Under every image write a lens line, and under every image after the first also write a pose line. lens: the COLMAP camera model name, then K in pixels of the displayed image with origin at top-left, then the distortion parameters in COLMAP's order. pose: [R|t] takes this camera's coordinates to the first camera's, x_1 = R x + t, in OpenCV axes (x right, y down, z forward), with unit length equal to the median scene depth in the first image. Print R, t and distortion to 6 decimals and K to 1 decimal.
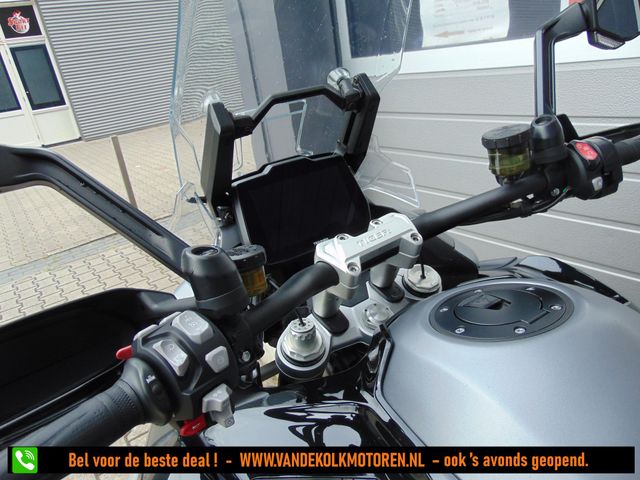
lens RADIAL K [[480.7, 0, 320.0], [0, 480.7, 240.0], [0, 0, 1]] dist [-0.008863, 0.044357]
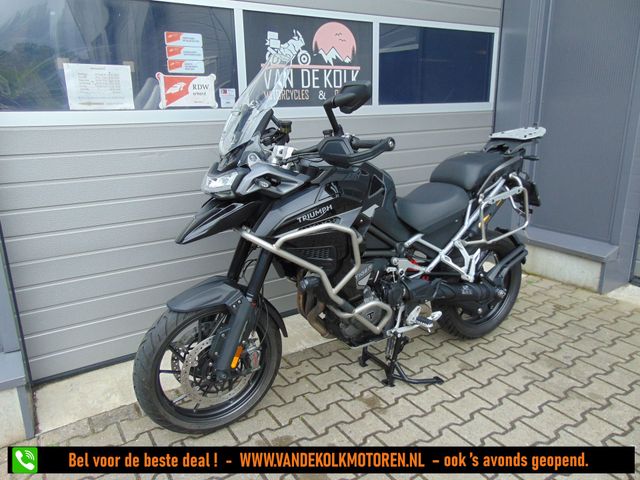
lens RADIAL K [[480.7, 0, 320.0], [0, 480.7, 240.0], [0, 0, 1]] dist [-0.008863, 0.044357]
pose [[0.050434, -0.125194, 0.990850, -1.526323], [0.389707, 0.915933, 0.095892, 0.164700], [-0.919557, 0.381305, 0.094983, 0.321835]]
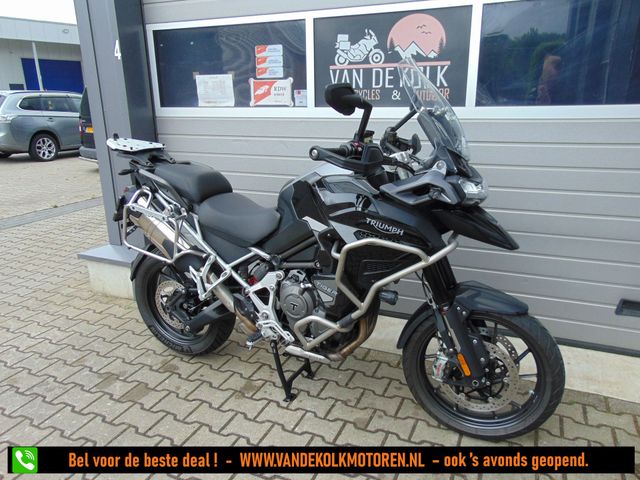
lens RADIAL K [[480.7, 0, 320.0], [0, 480.7, 240.0], [0, 0, 1]] dist [-0.008863, 0.044357]
pose [[0.854010, -0.012325, 0.520111, -0.566266], [0.084870, 0.989628, -0.115902, 0.626119], [-0.513288, 0.143123, 0.846198, -1.315441]]
